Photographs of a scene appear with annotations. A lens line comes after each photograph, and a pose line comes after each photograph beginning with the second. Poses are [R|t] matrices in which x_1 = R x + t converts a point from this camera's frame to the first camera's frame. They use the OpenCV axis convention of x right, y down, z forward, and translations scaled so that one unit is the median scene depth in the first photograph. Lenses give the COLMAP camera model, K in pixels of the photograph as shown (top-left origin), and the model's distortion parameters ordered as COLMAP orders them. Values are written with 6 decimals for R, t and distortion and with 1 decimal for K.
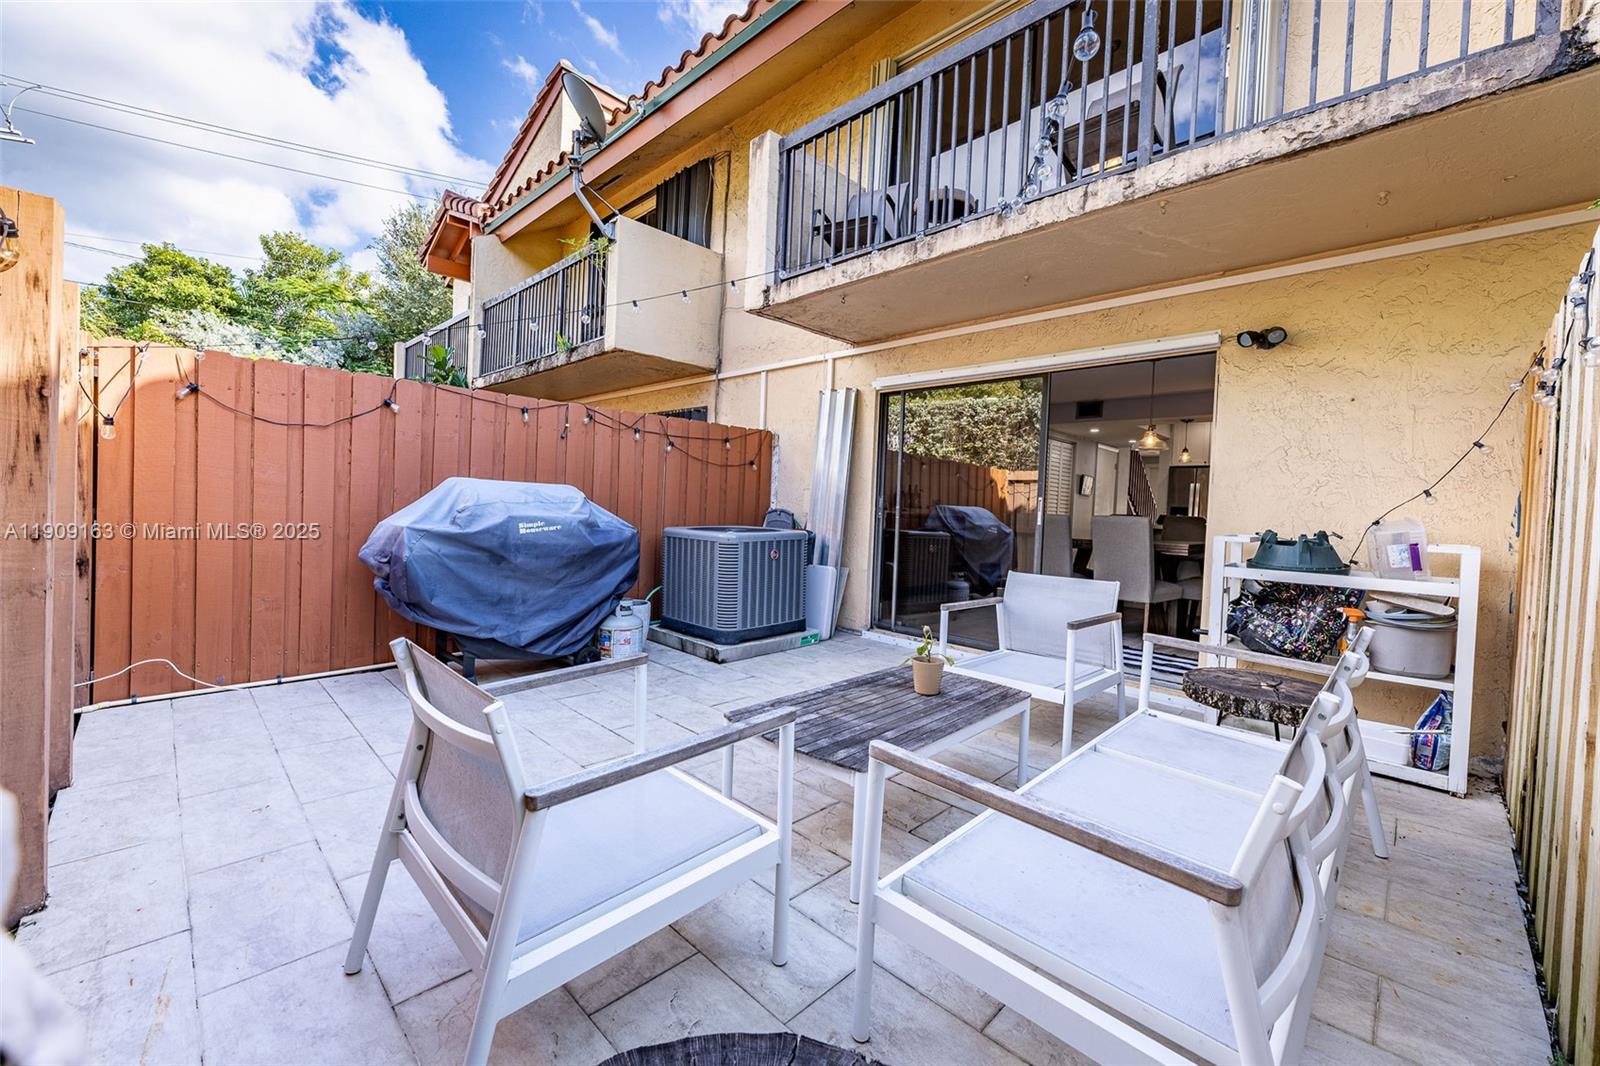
lens RADIAL K [[654.3, 0, 790.5], [0, 654.3, 521.4], [0, 0, 1]] dist [0.001437, -0.000075]
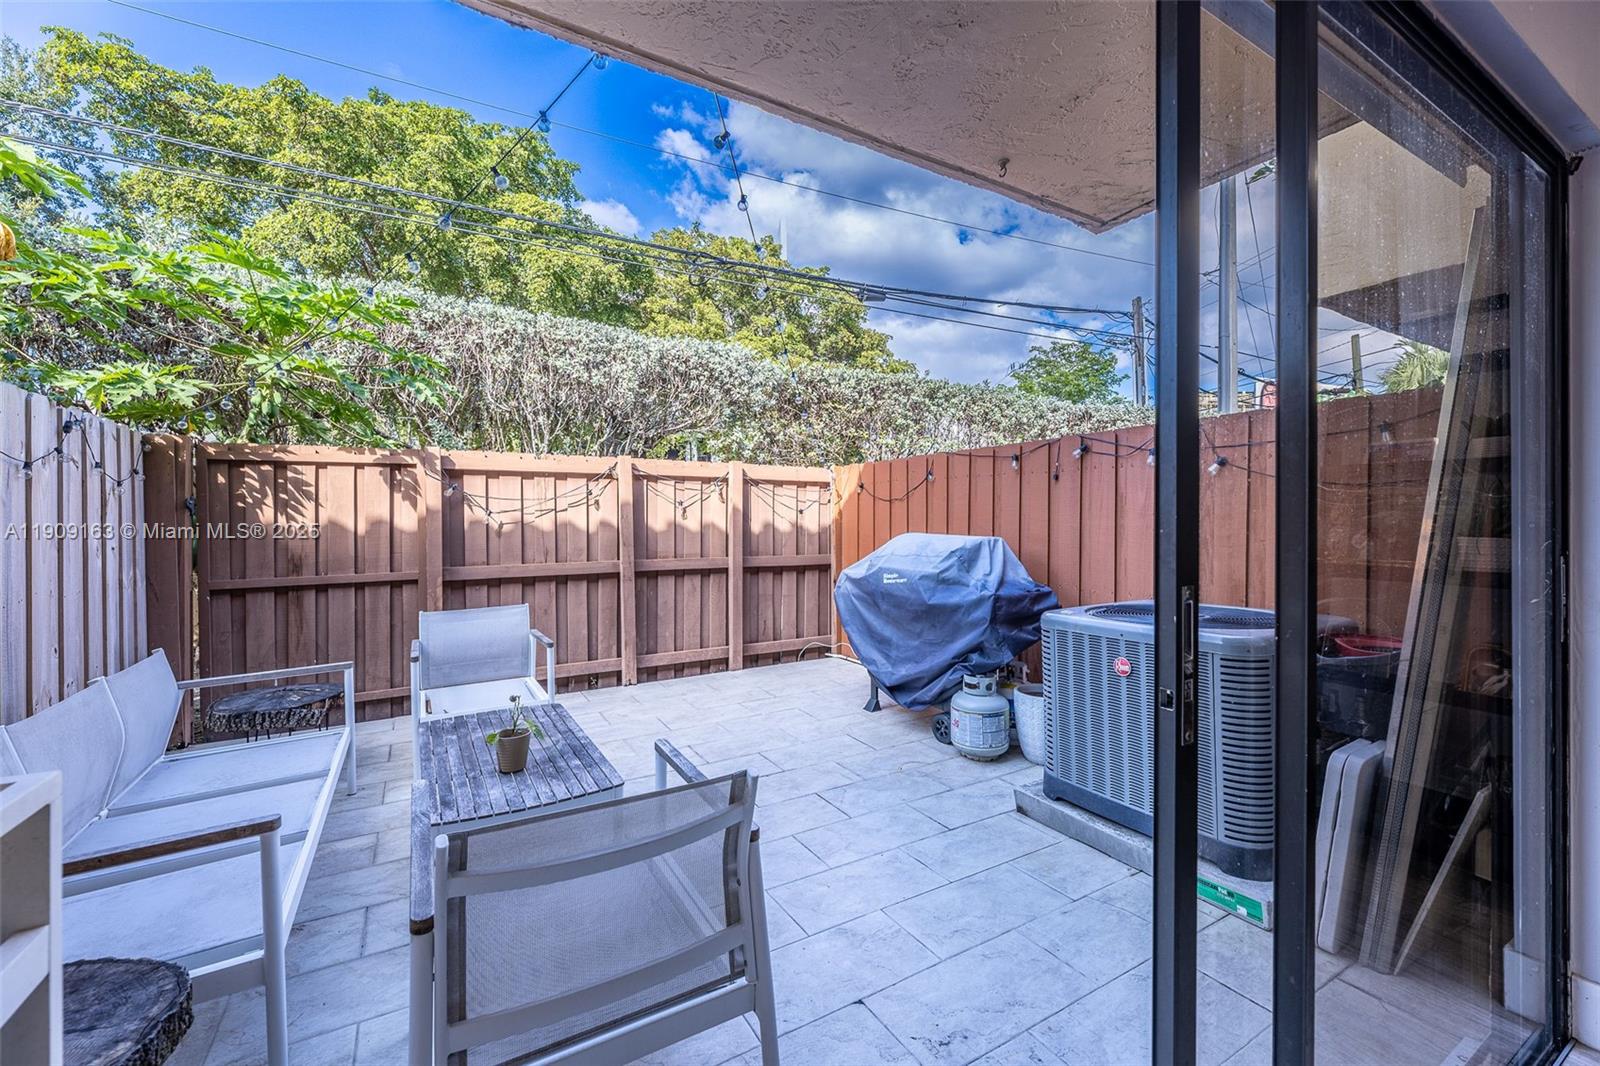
lens RADIAL K [[654.3, 0, 790.5], [0, 654.3, 521.4], [0, 0, 1]] dist [0.001437, -0.000075]
pose [[-0.280553, -0.025152, -0.959509, 0.678891], [-0.035982, 0.999230, -0.015673, -0.060397], [0.959164, 0.030128, -0.281242, 1.109219]]
